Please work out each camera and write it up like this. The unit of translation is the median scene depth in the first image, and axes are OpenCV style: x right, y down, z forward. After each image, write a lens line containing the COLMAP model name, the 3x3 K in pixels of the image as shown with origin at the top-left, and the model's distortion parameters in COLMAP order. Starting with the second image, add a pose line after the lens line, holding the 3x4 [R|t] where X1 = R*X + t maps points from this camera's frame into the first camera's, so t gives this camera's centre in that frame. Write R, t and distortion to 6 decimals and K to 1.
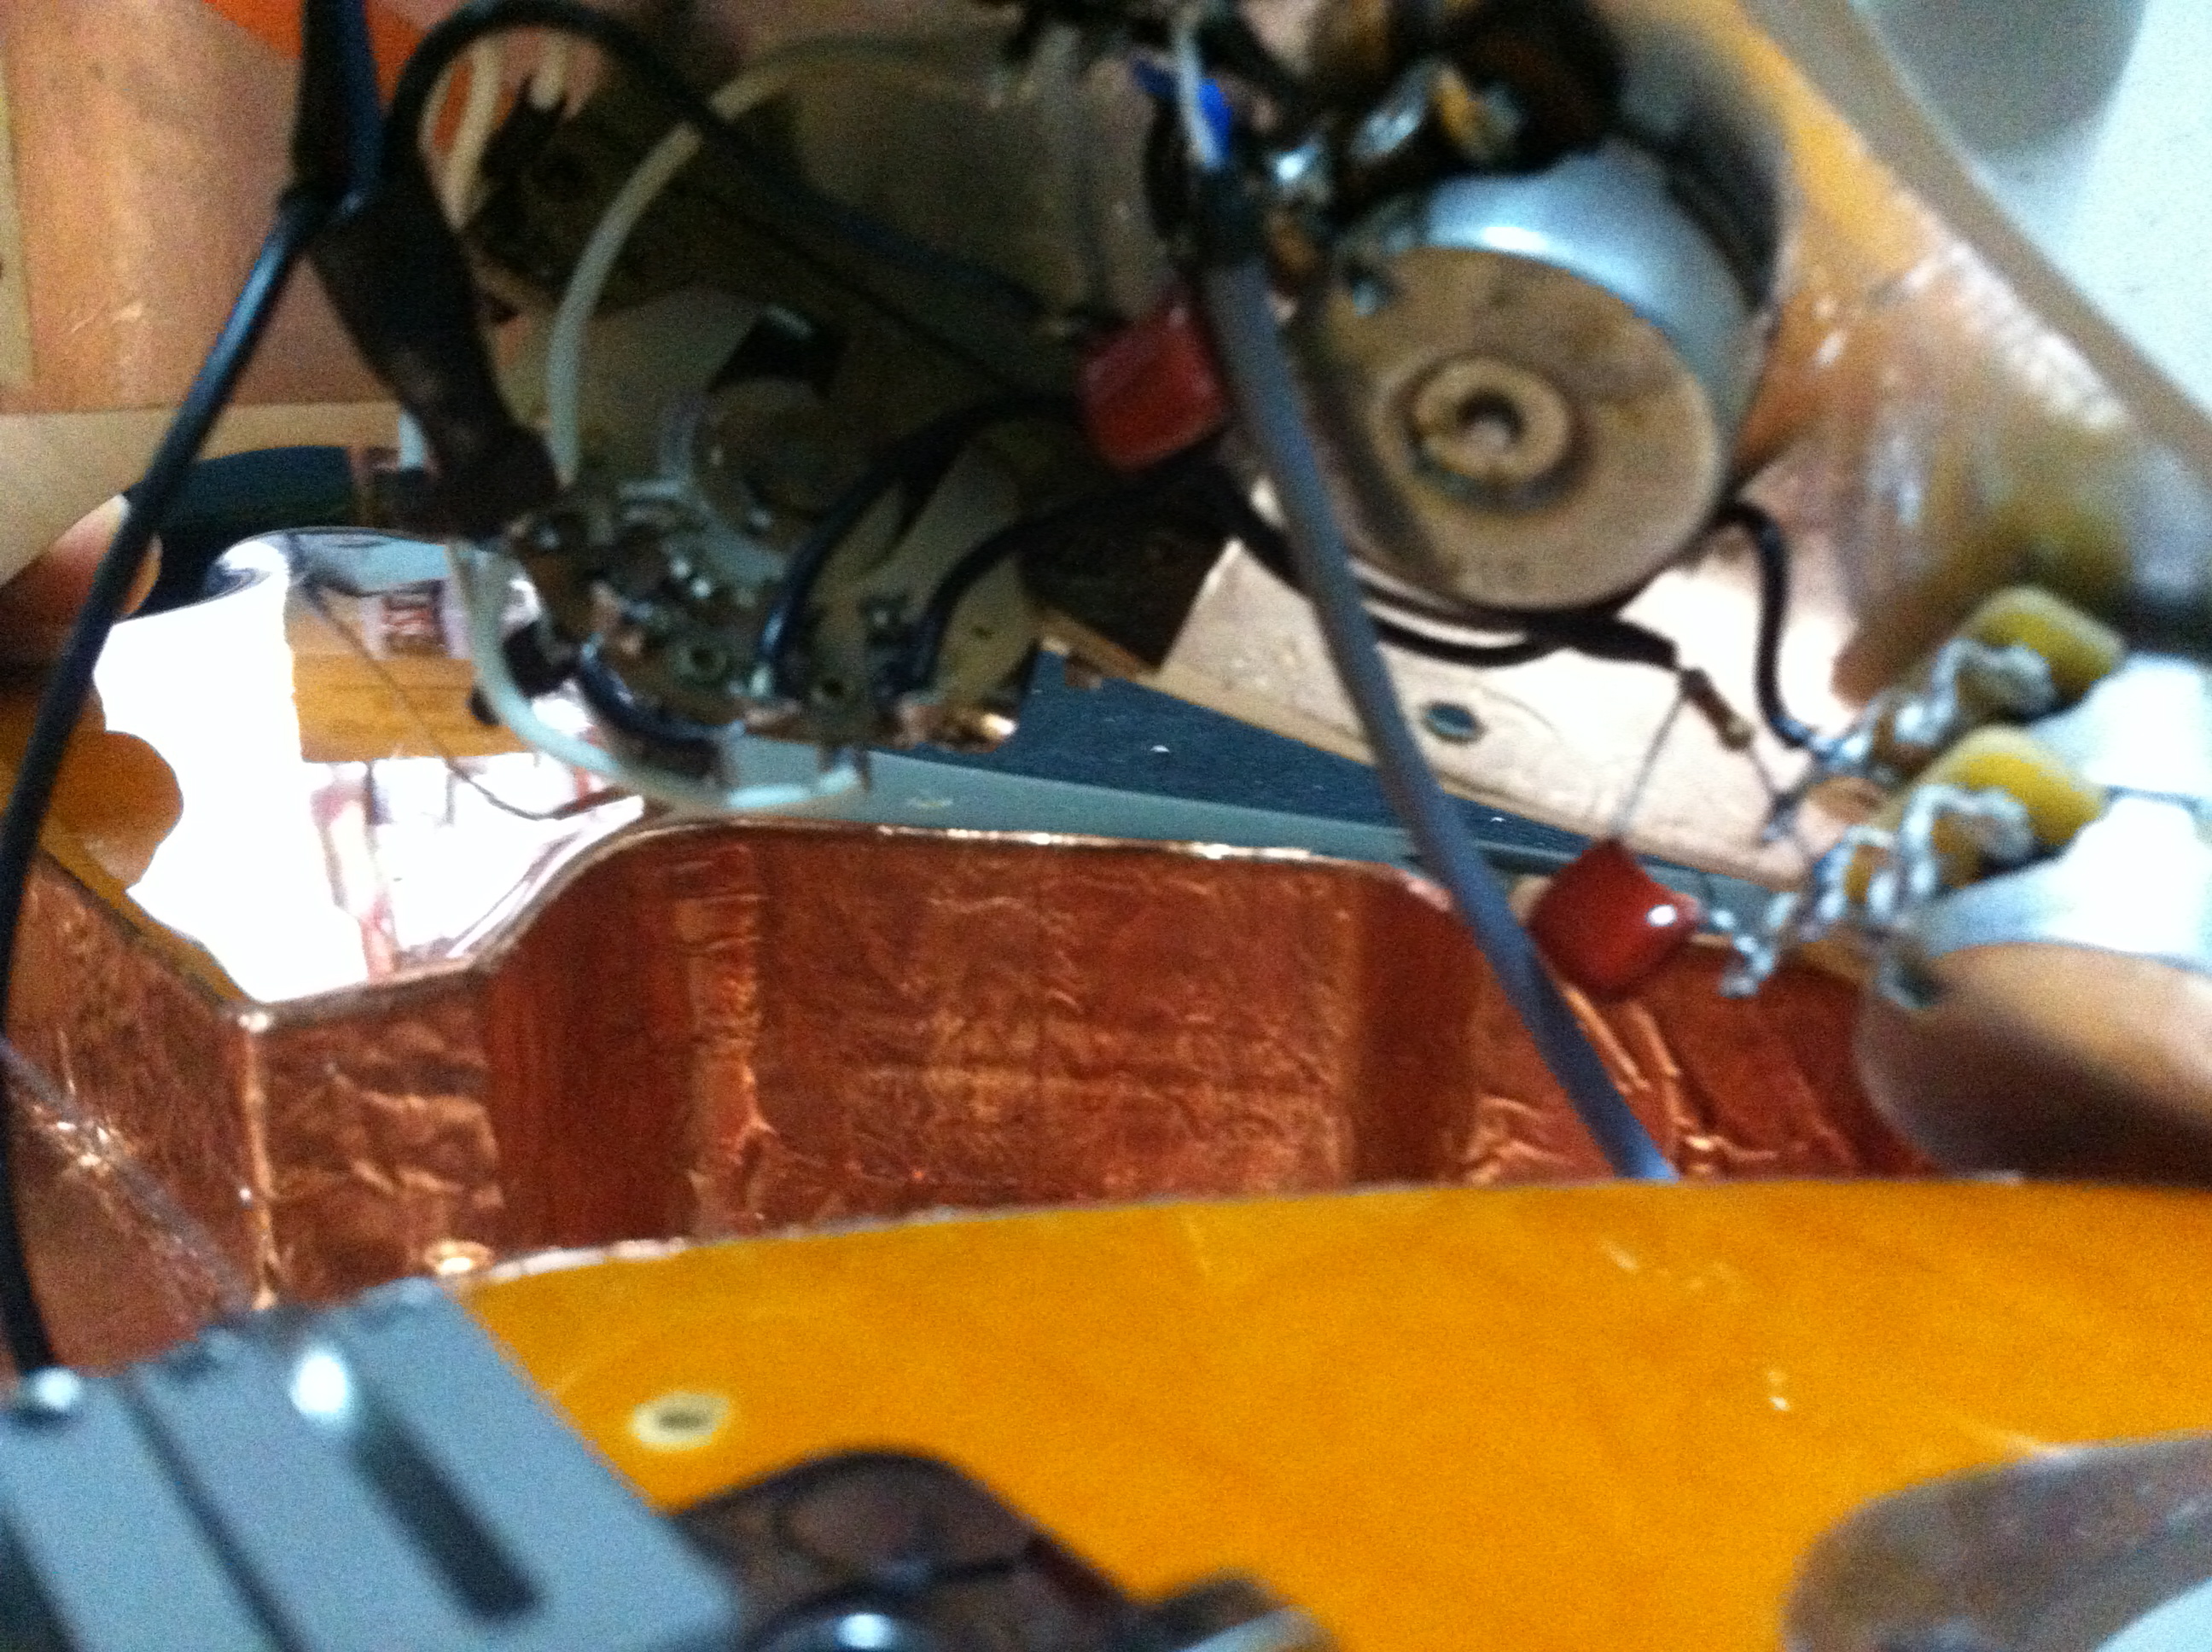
lens RADIAL K [[2192.5, 0, 1102.5], [0, 2192.5, 639.0], [0, 0, 1]] dist [0.138280, -0.216347]
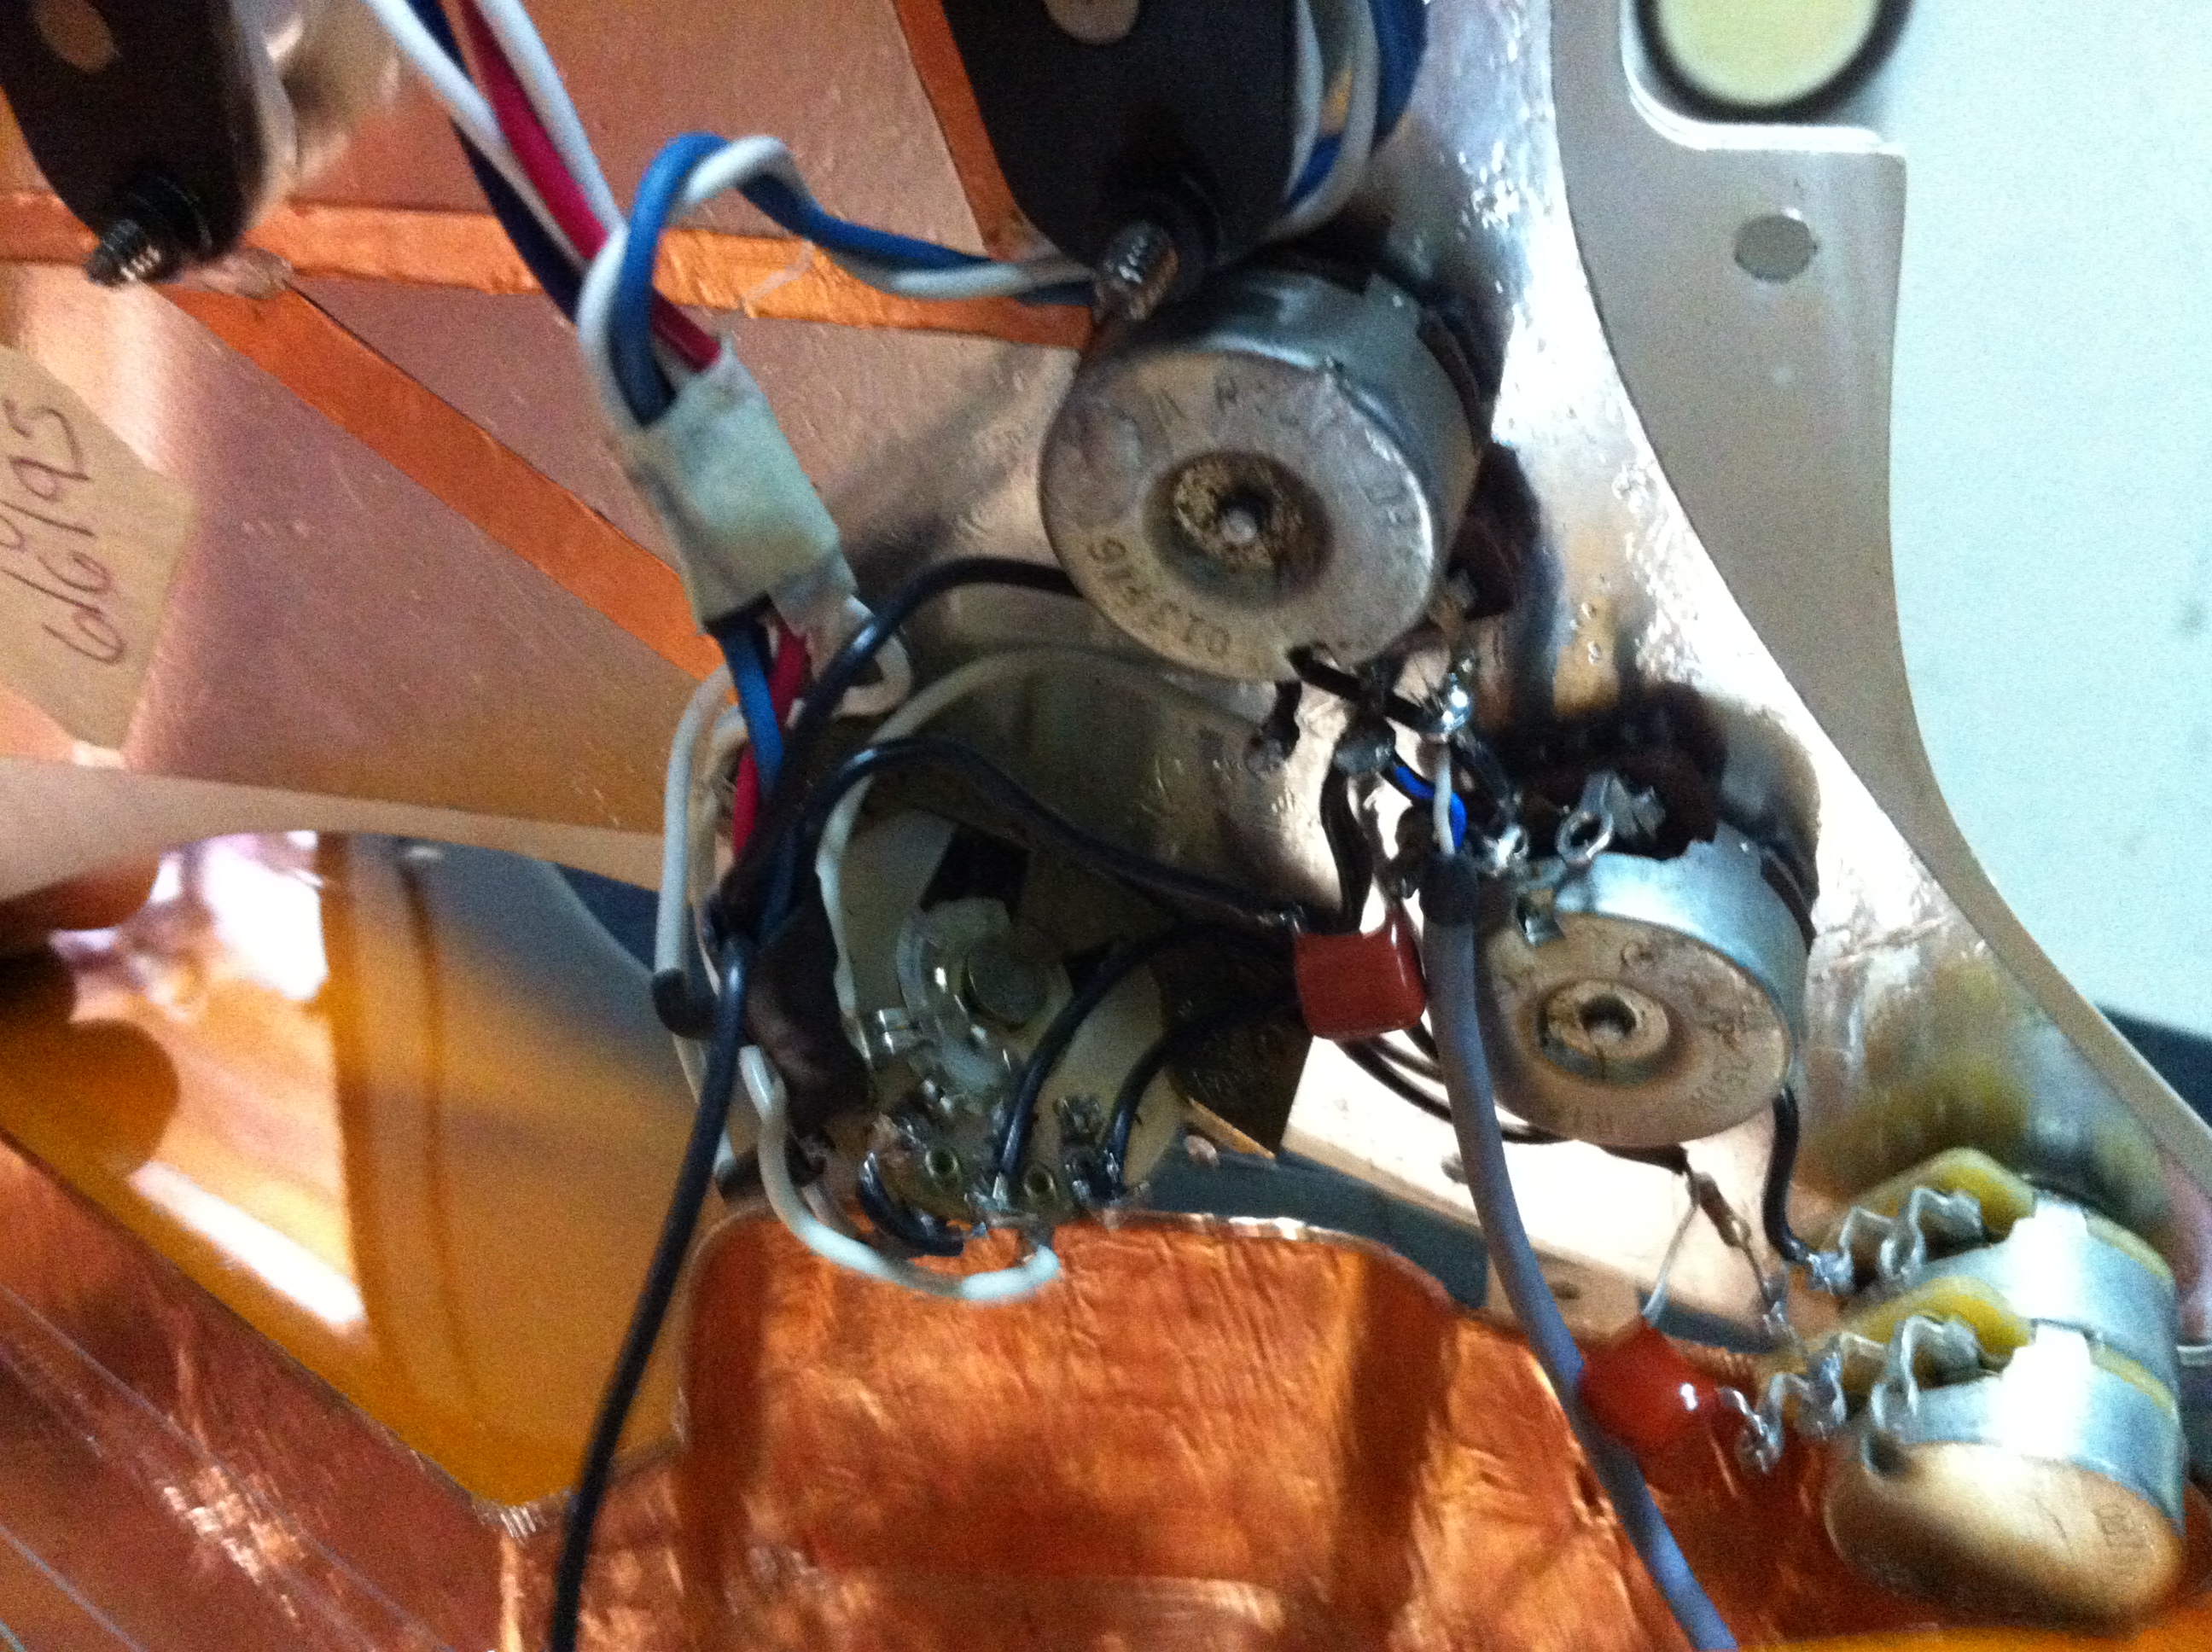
lens RADIAL K [[2192.5, 0, 1102.5], [0, 2192.5, 639.0], [0, 0, 1]] dist [0.138280, -0.216347]
pose [[0.975665, 0.052259, 0.212947, -0.387884], [-0.056533, 0.998302, 0.014027, -0.313498], [-0.211852, -0.025725, 0.976963, -0.186831]]
